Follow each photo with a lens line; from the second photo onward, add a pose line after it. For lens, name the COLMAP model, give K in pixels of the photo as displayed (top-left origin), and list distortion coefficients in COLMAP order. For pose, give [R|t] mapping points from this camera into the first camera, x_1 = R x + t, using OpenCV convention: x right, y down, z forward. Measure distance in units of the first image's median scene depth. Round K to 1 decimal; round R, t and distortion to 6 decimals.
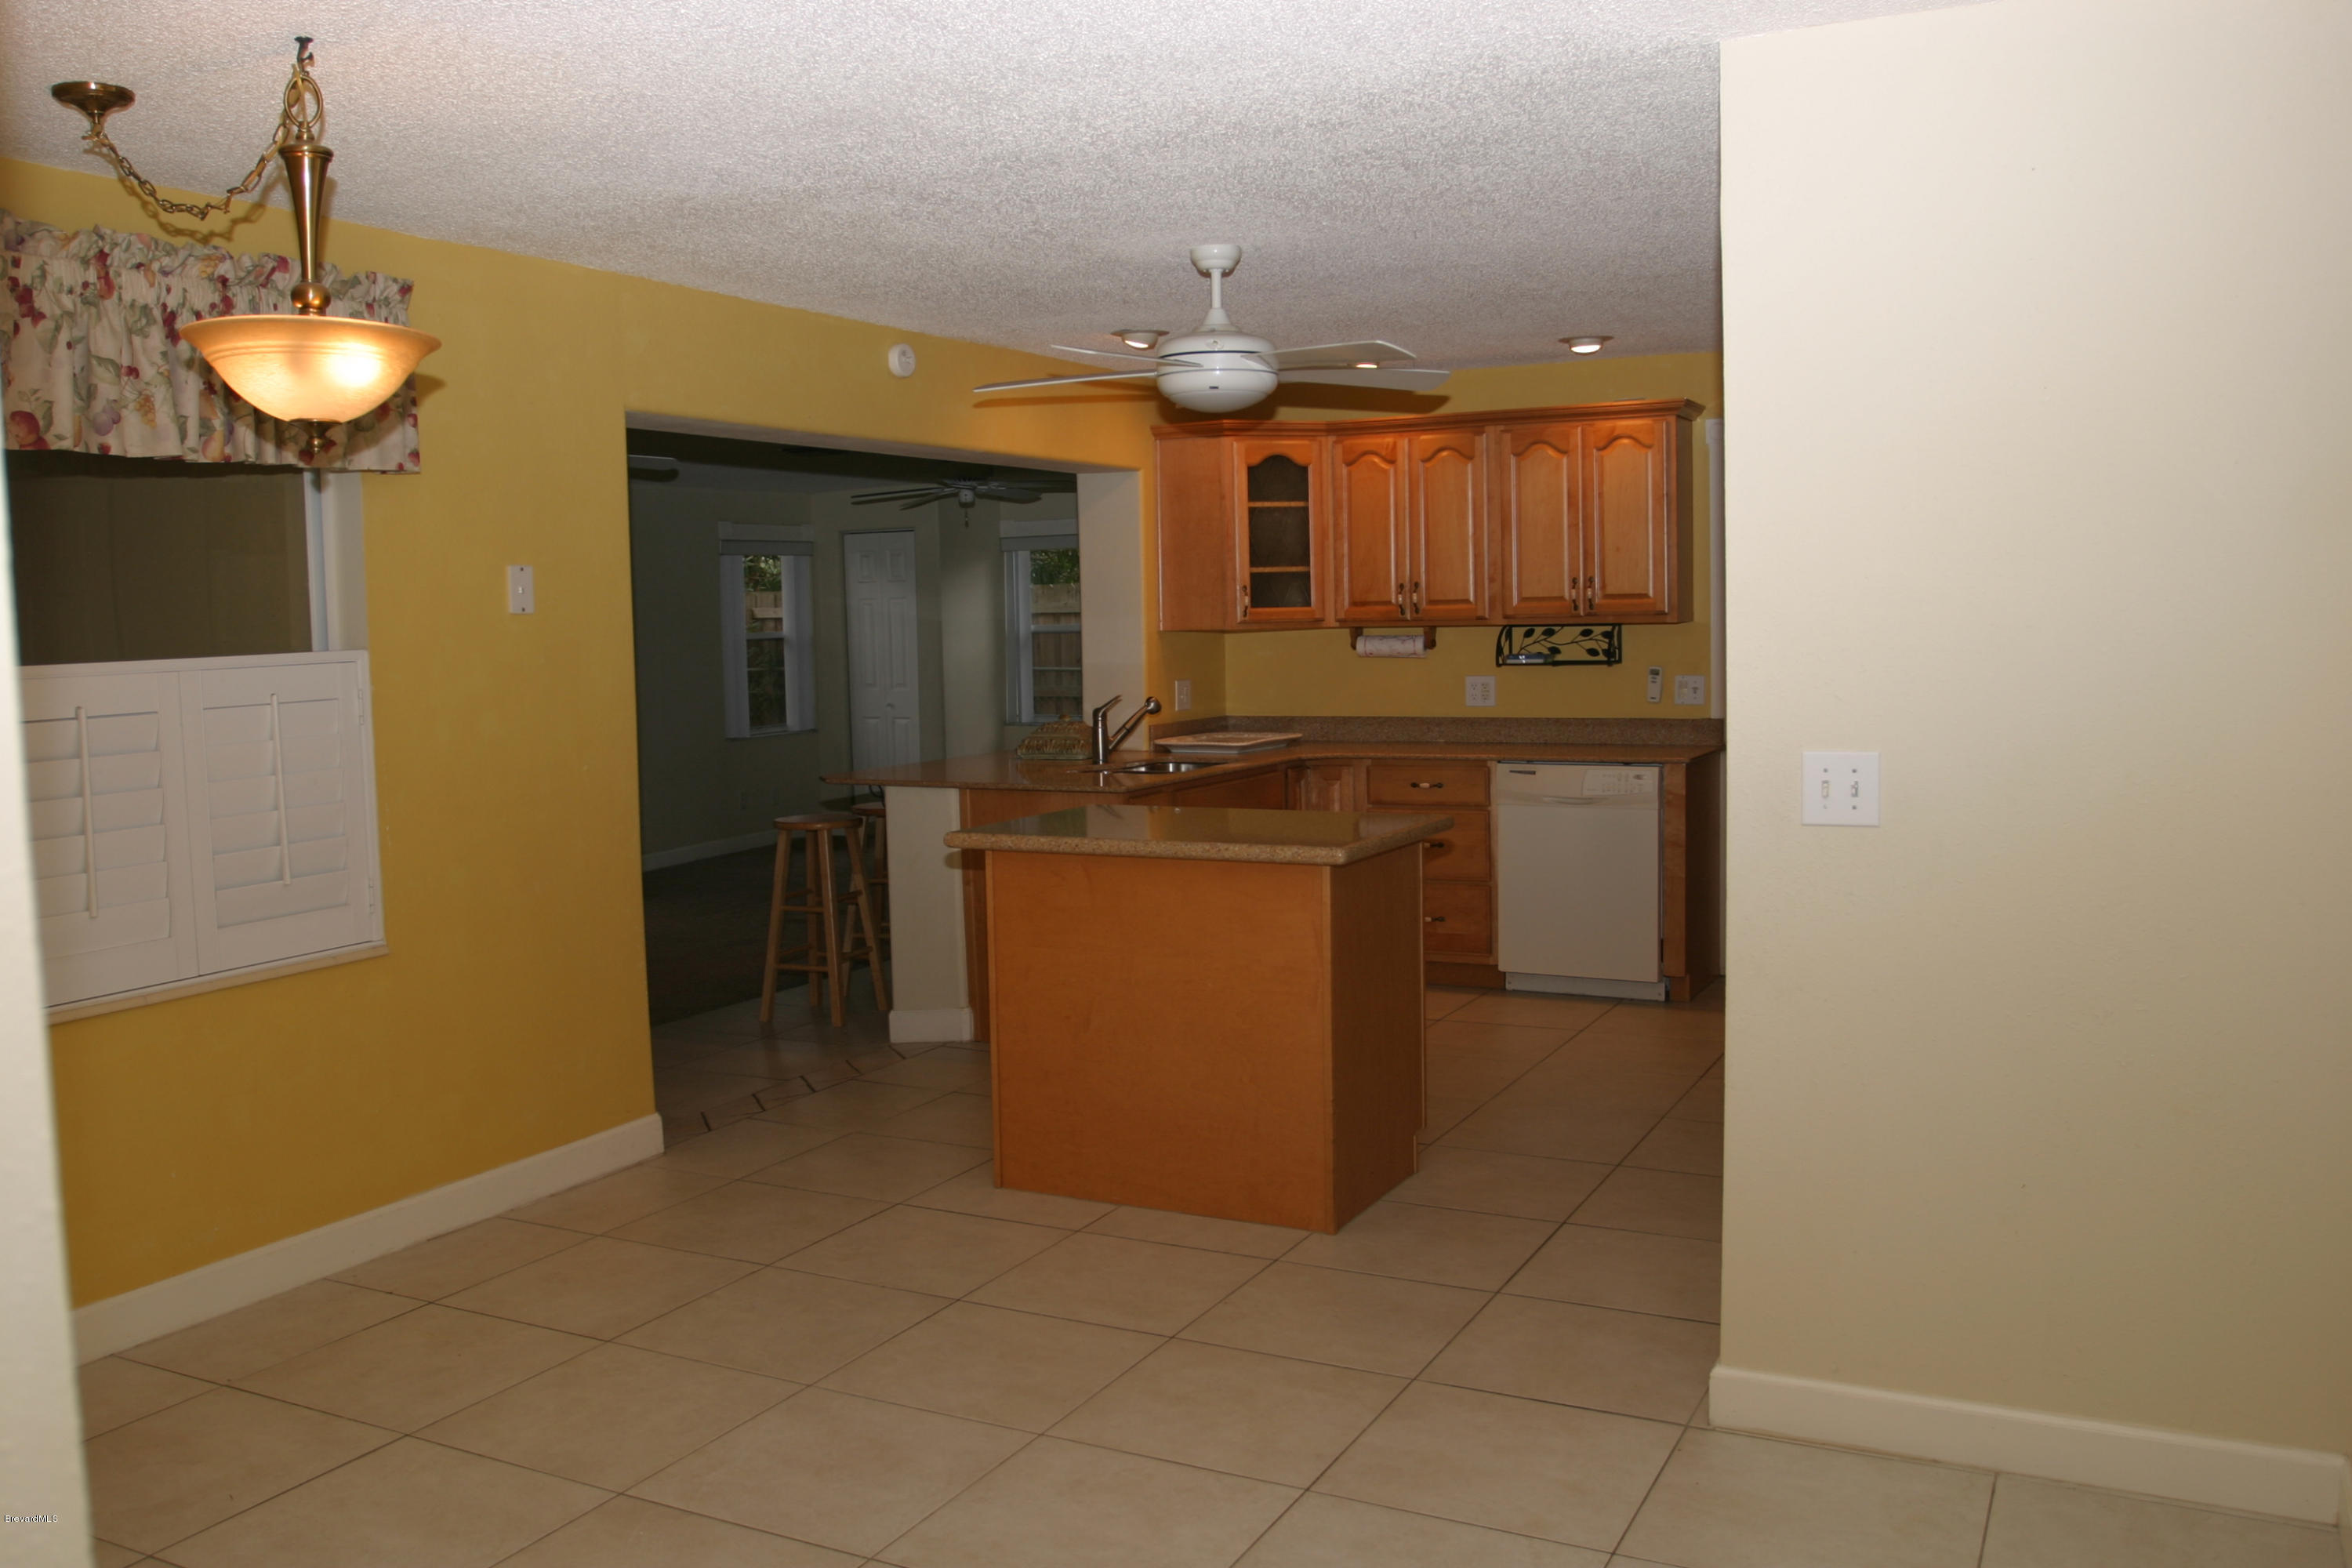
lens RADIAL K [[1945.0, 0, 1182.4], [0, 1945.0, 790.3], [0, 0, 1]] dist [-0.069298, 0.018264]
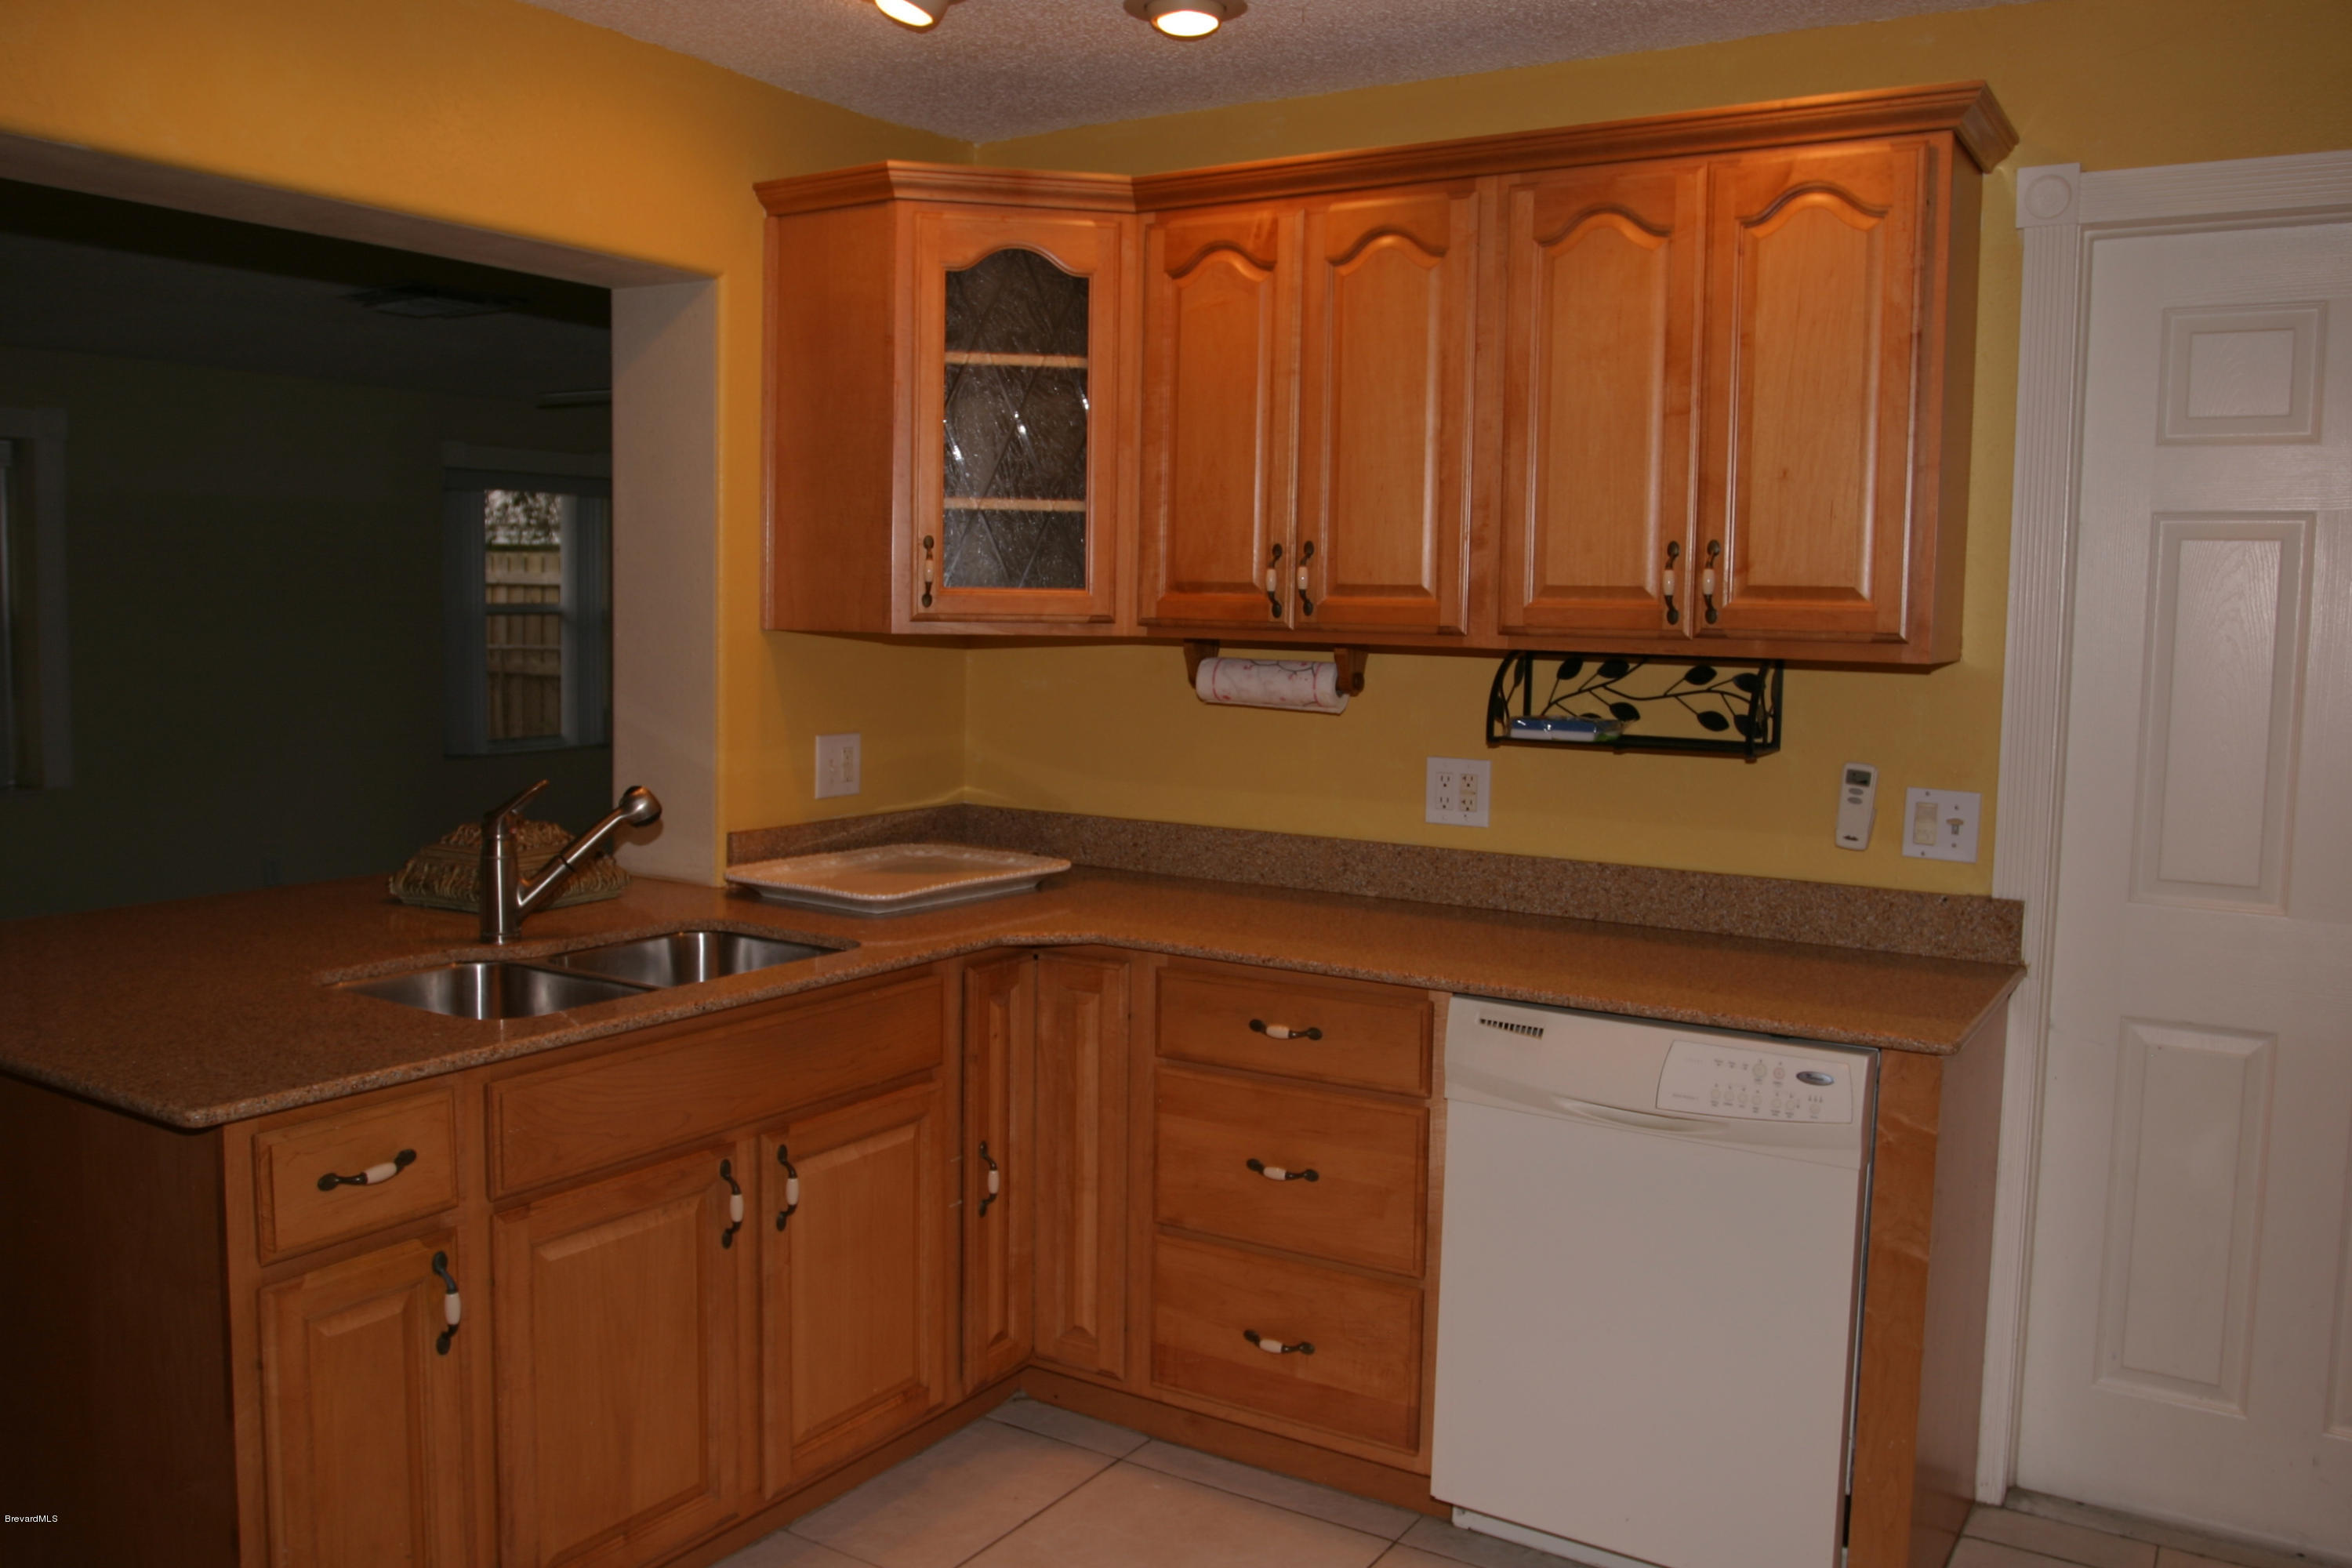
lens RADIAL K [[1945.0, 0, 1161.7], [0, 1945.0, 775.8], [0, 0, 1]] dist [-0.069298, 0.018264]
pose [[0.995609, 0.049336, -0.079549, 0.124443], [-0.049550, 0.998771, -0.000710, -0.052784], [0.079416, 0.004649, 0.996831, 0.561280]]
